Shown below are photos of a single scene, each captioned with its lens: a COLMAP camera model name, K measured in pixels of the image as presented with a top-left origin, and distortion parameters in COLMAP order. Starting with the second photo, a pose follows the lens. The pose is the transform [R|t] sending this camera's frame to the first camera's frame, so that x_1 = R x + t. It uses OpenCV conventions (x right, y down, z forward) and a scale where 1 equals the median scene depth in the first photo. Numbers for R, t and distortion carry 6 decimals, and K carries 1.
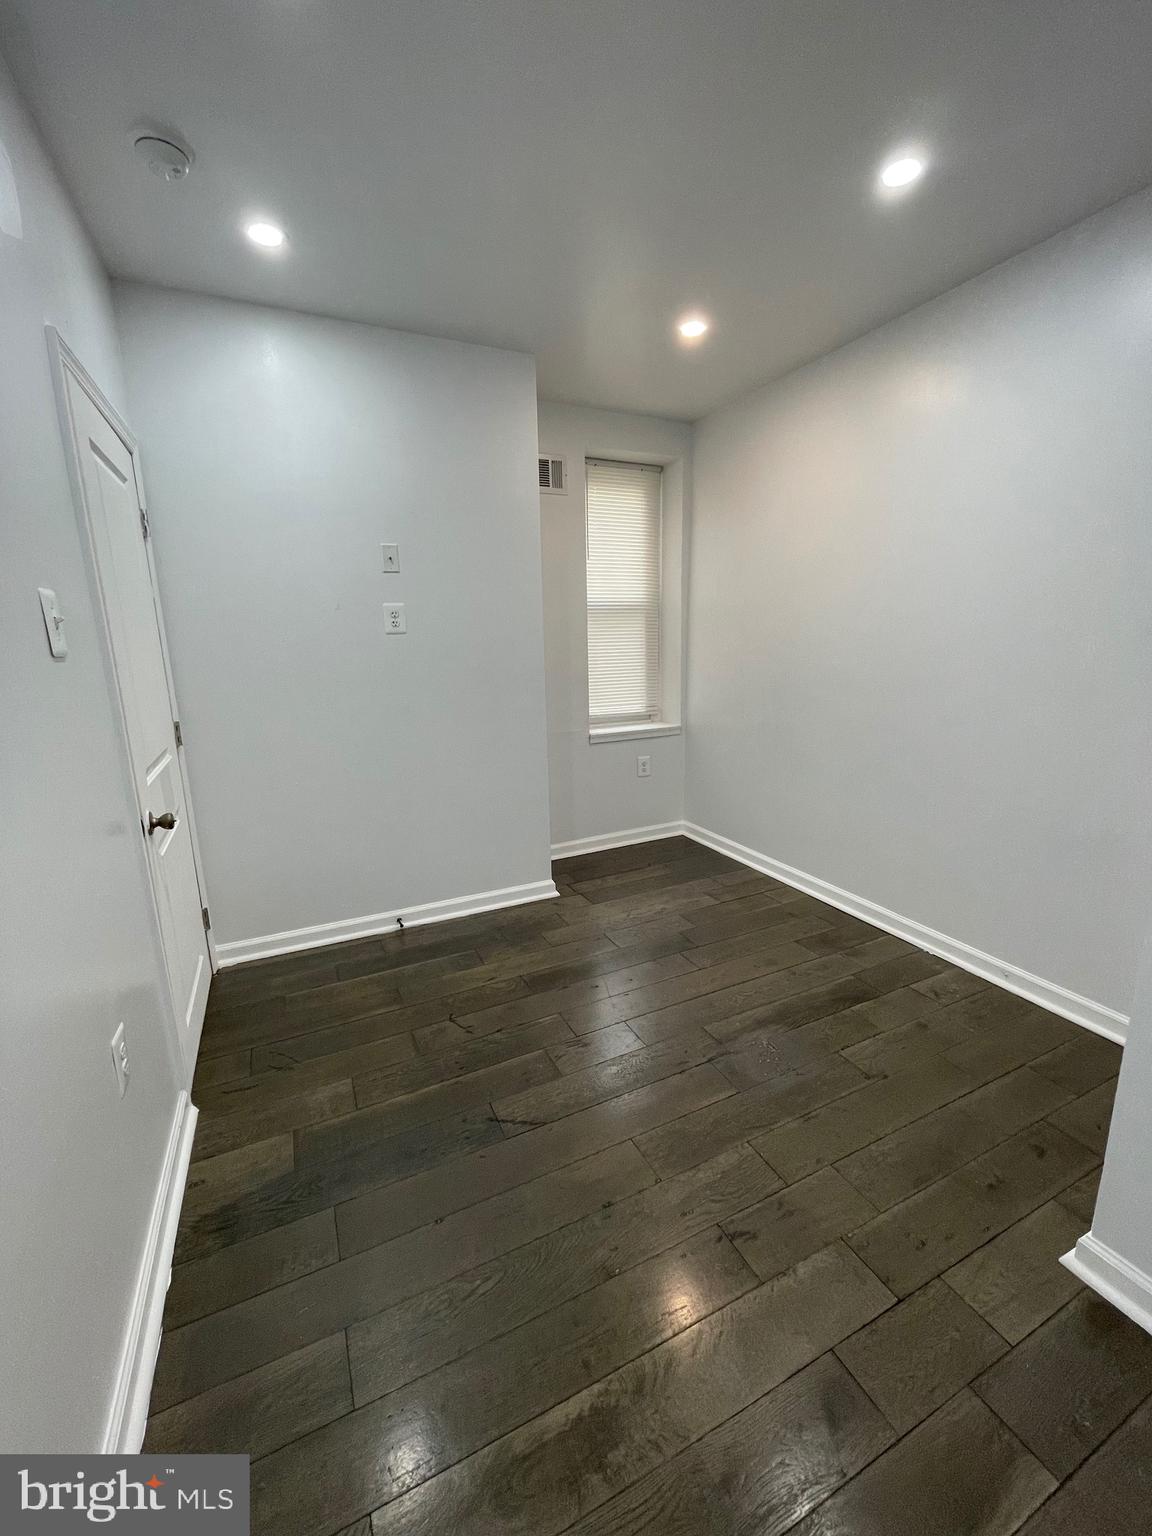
lens RADIAL K [[624.3, 0, 579.3], [0, 624.3, 766.7], [0, 0, 1]] dist [-0.000845, 0.000065]
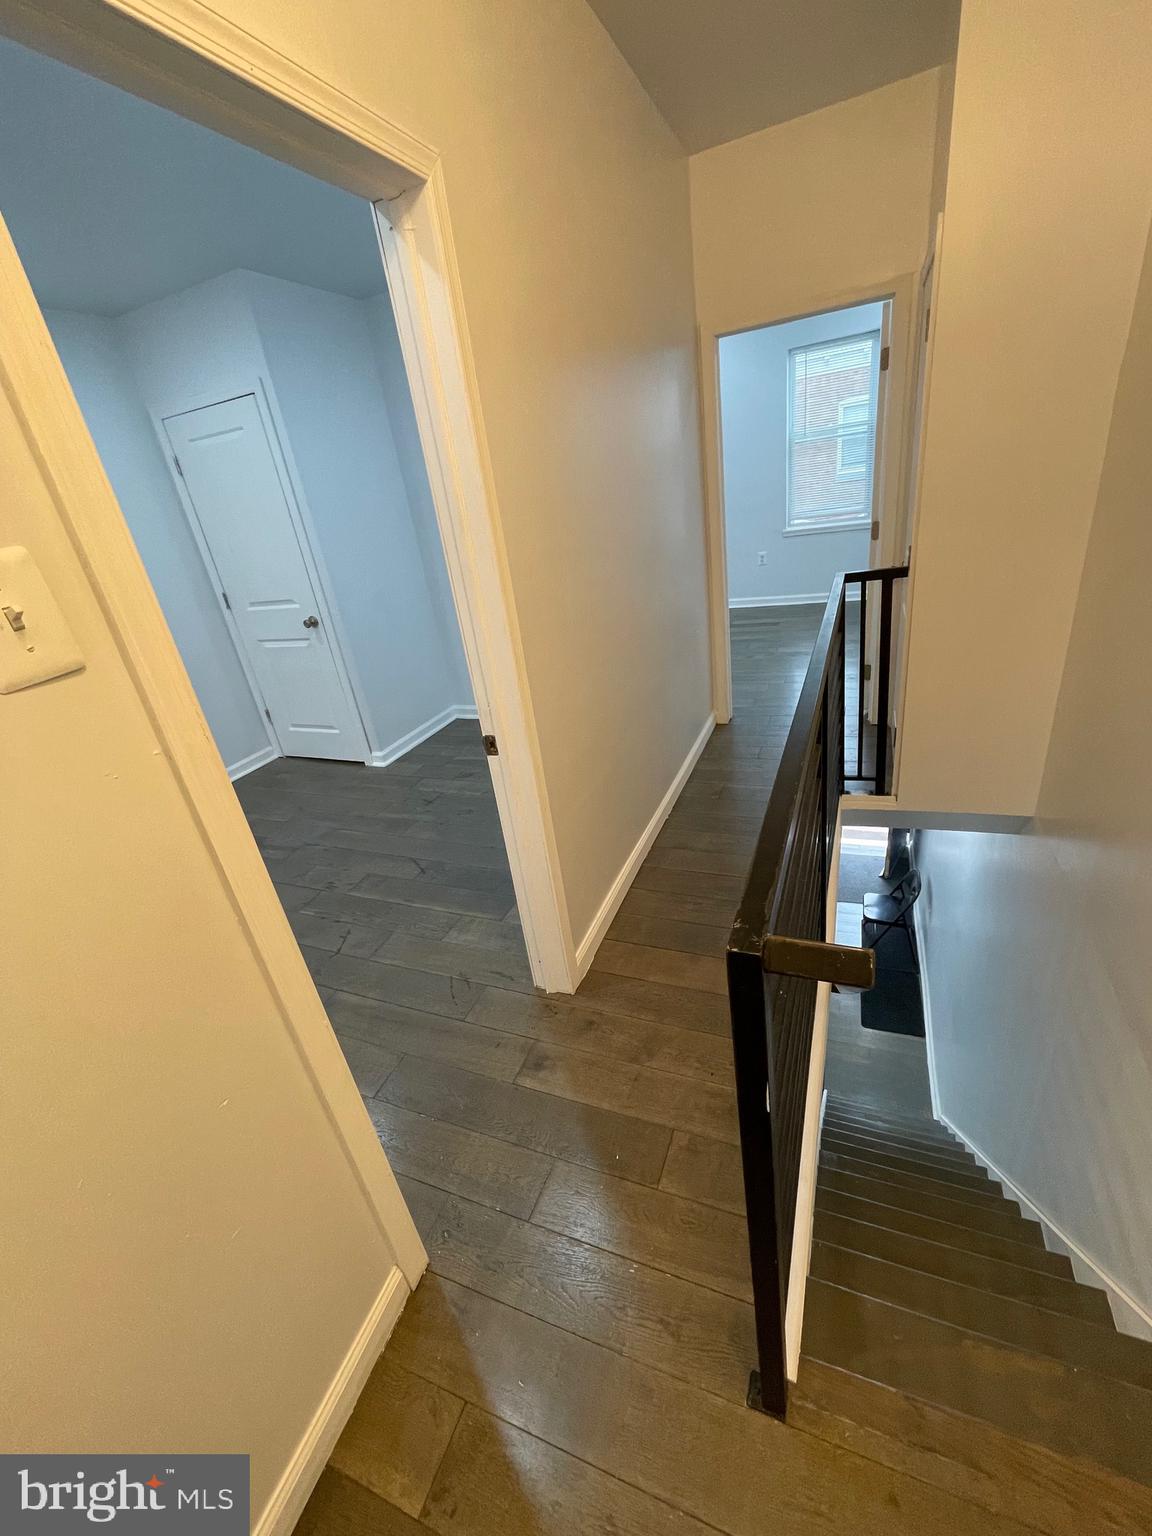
lens RADIAL K [[624.3, 0, 576.6], [0, 624.3, 765.8], [0, 0, 1]] dist [-0.000845, 0.000065]
pose [[-0.661057, -0.209323, 0.720547, -1.203269], [0.295578, 0.810004, 0.506485, -0.261182], [-0.689664, 0.547794, -0.473587, 1.103421]]
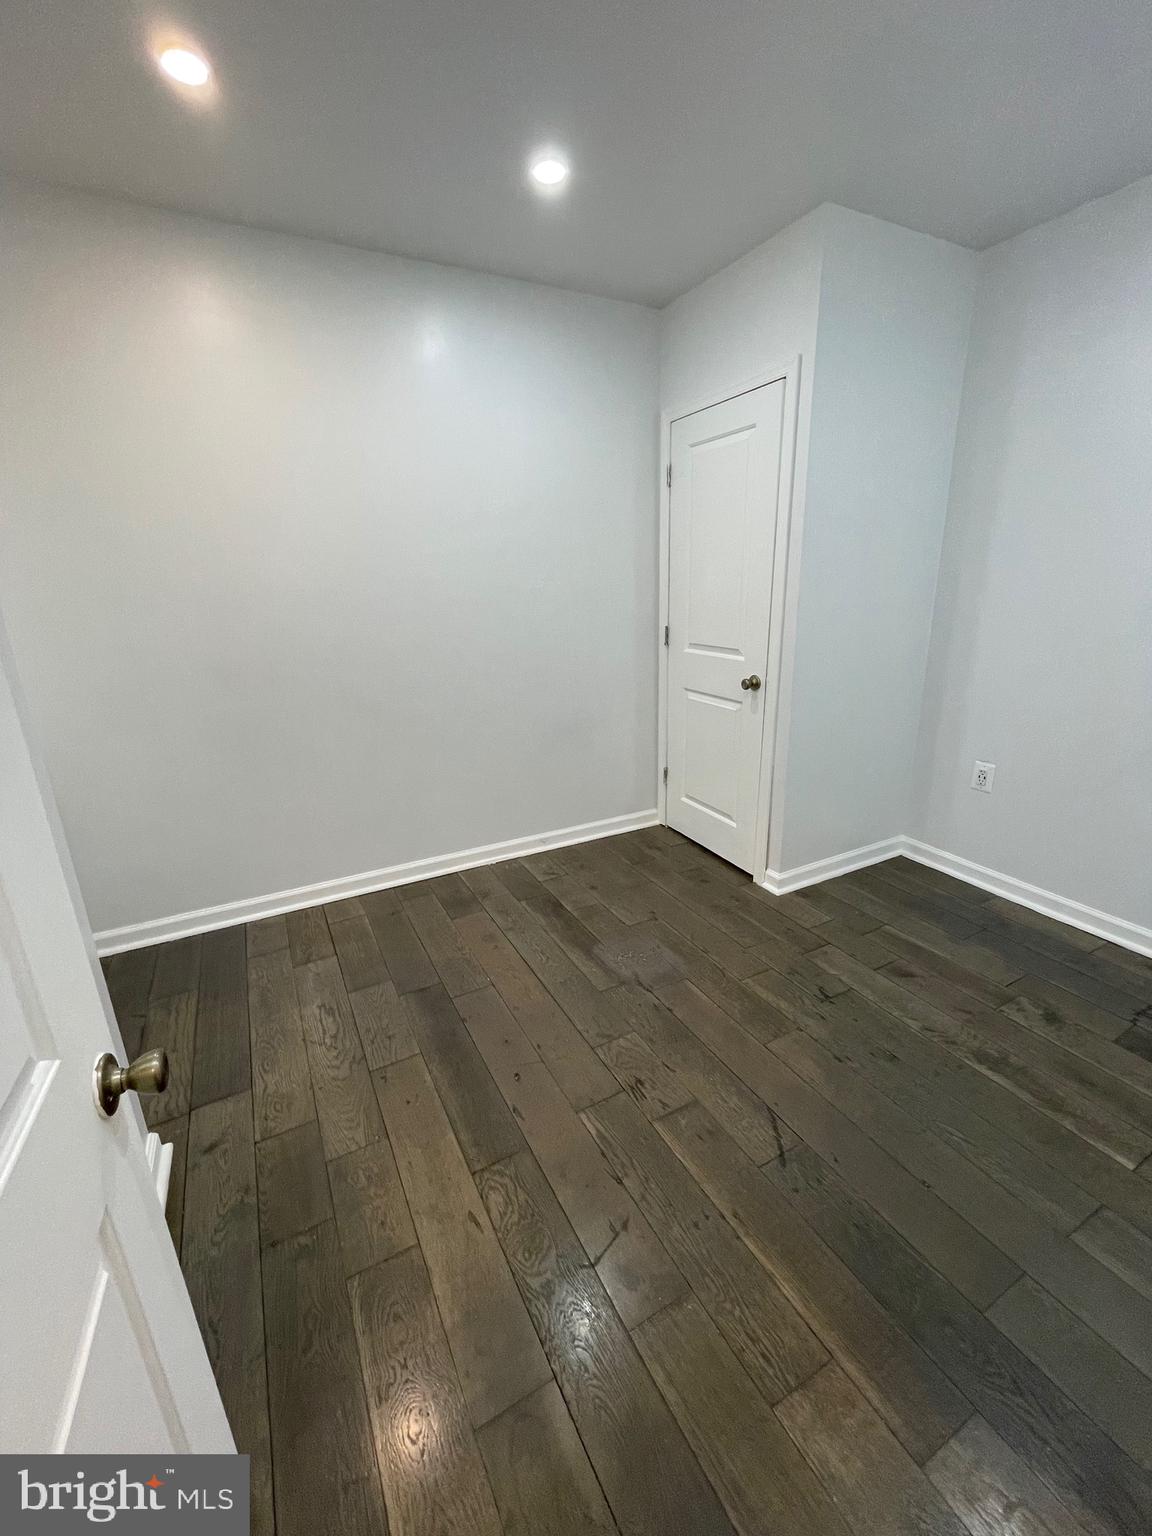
lens RADIAL K [[624.3, 0, 577.7], [0, 624.3, 769.9], [0, 0, 1]] dist [-0.000845, 0.000065]
pose [[-0.042487, -0.274055, 0.960775, -0.670838], [0.233768, 0.932223, 0.276248, -0.199690], [-0.971364, 0.236335, 0.024458, 0.936708]]
